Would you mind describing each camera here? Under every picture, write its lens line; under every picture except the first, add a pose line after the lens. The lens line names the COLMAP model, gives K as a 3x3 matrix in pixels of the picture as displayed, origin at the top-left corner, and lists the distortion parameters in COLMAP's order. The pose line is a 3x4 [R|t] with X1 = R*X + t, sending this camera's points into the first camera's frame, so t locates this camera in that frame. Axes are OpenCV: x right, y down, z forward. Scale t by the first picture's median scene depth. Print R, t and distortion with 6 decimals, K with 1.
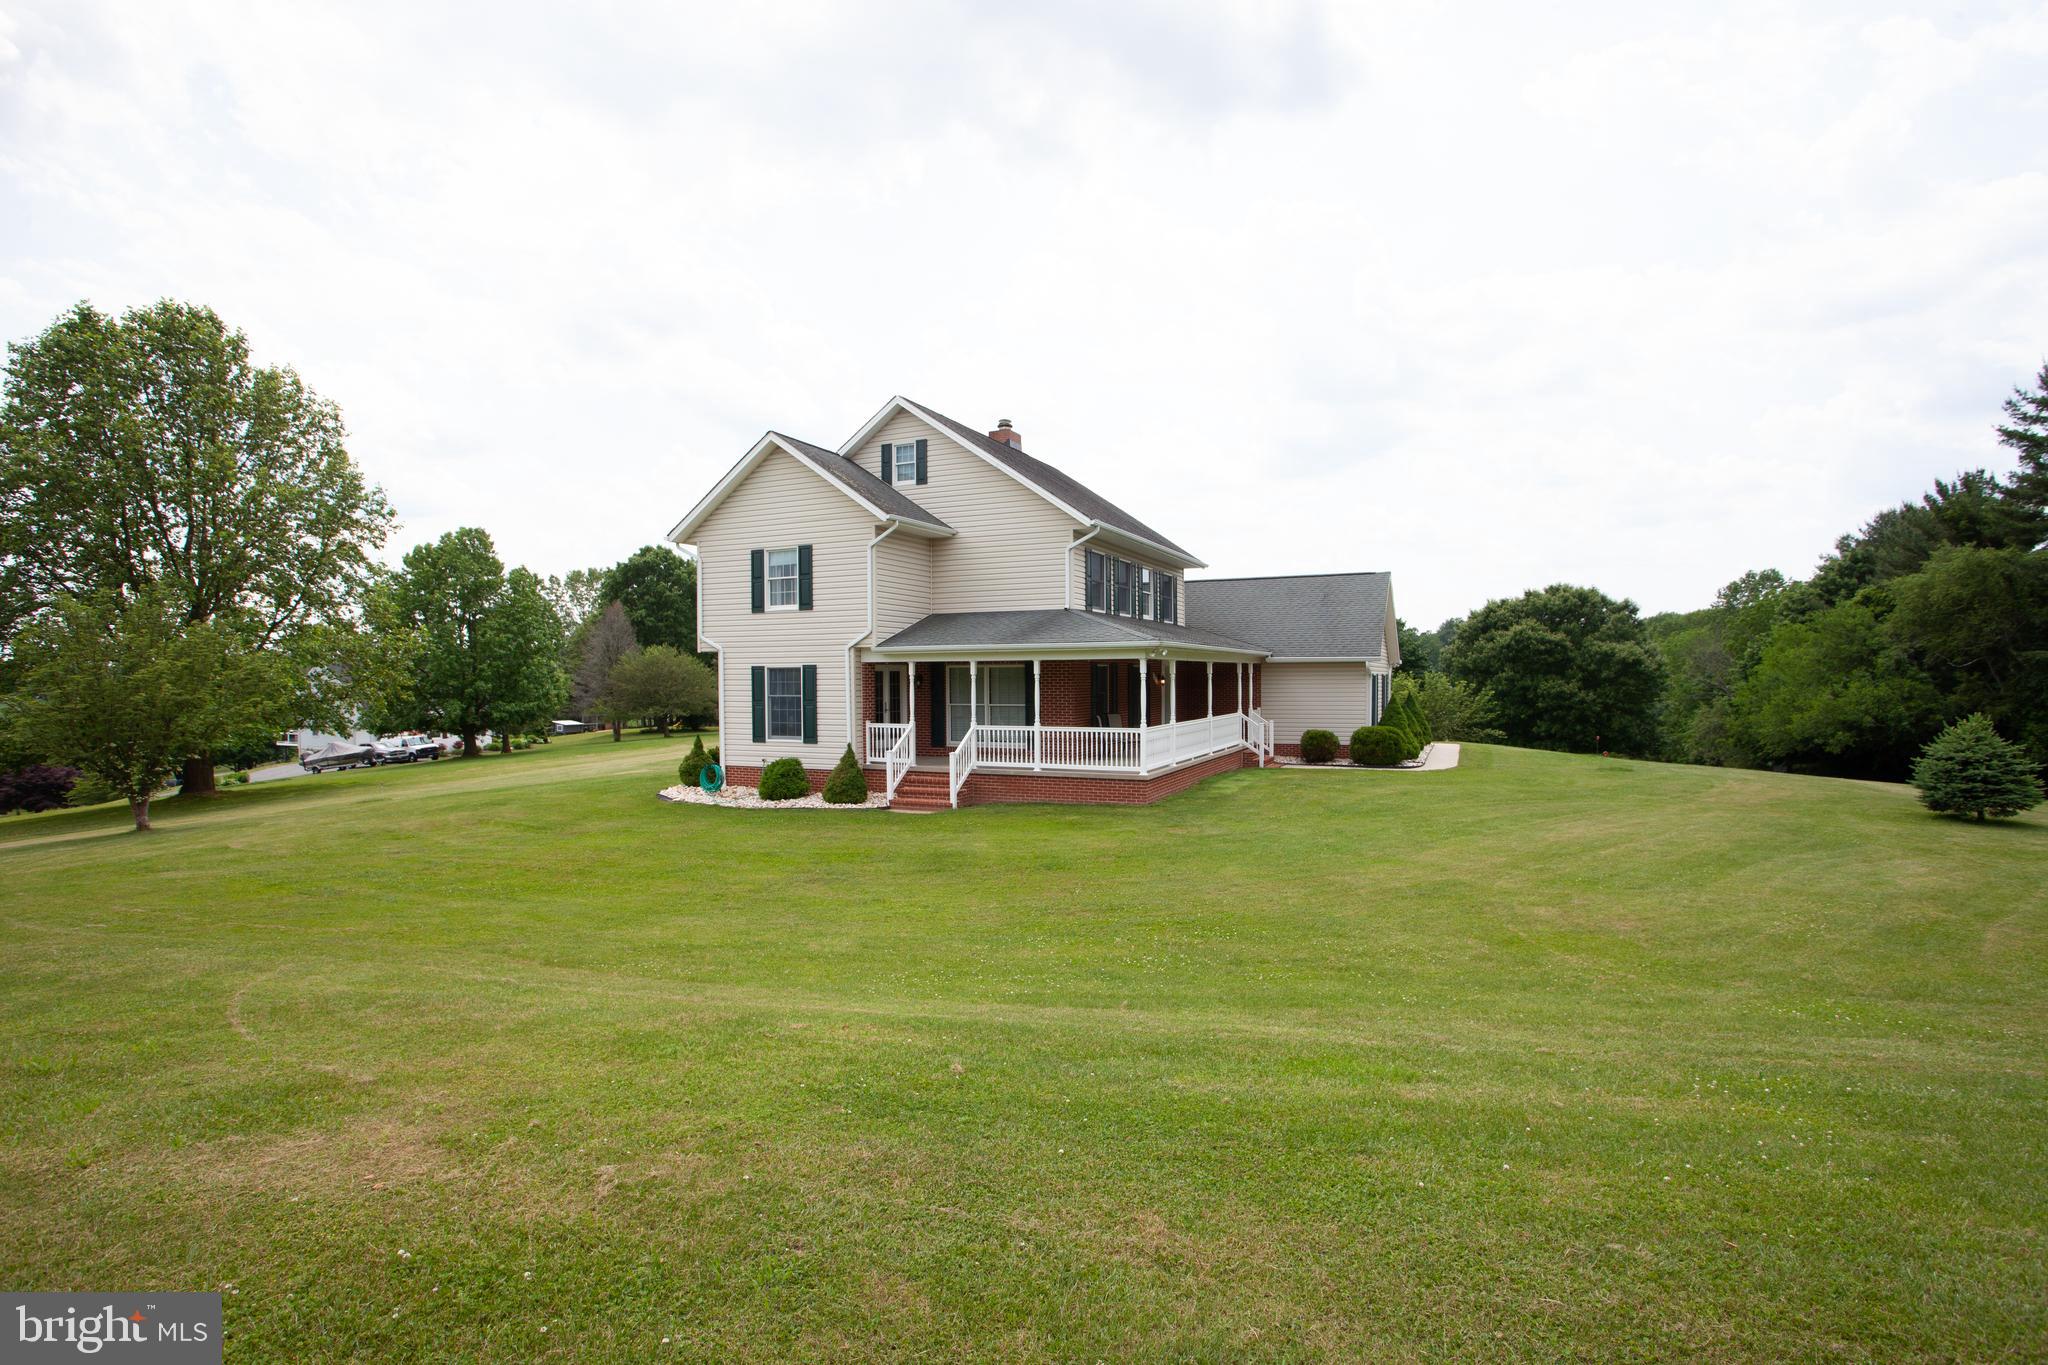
lens RADIAL K [[975.6, 0, 1030.9], [0, 975.6, 680.6], [0, 0, 1]] dist [-0.058767, 0.026070]
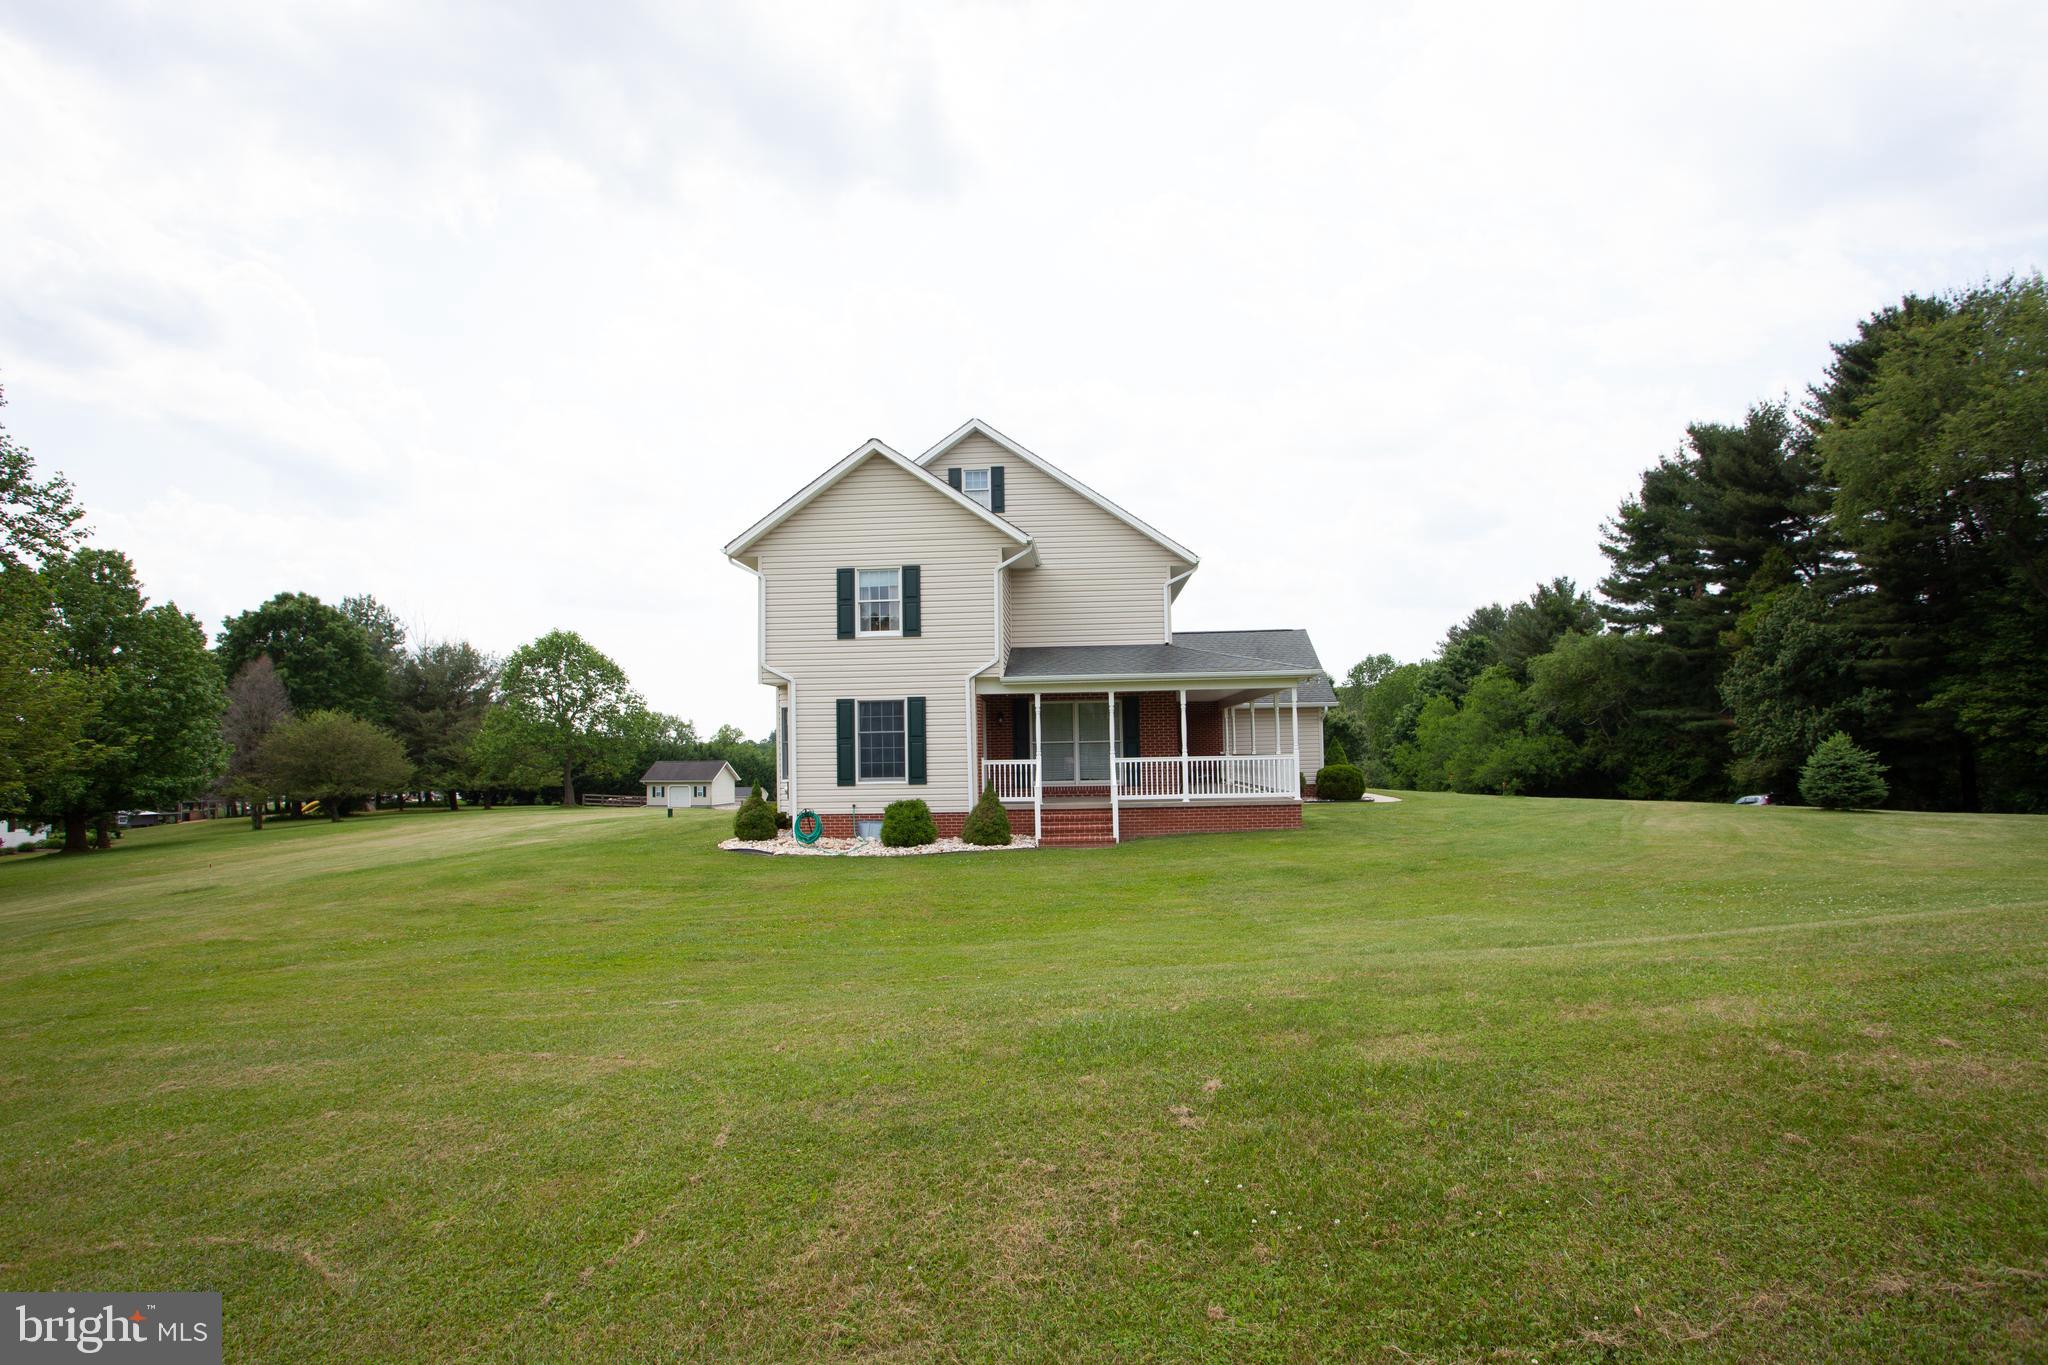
lens RADIAL K [[975.6, 0, 1030.9], [0, 975.6, 680.6], [0, 0, 1]] dist [-0.058767, 0.026070]
pose [[0.934429, 0.015258, 0.355822, -0.438818], [0.013728, 0.996796, -0.078795, 0.040542], [-0.355884, 0.078513, 0.931226, 0.115540]]
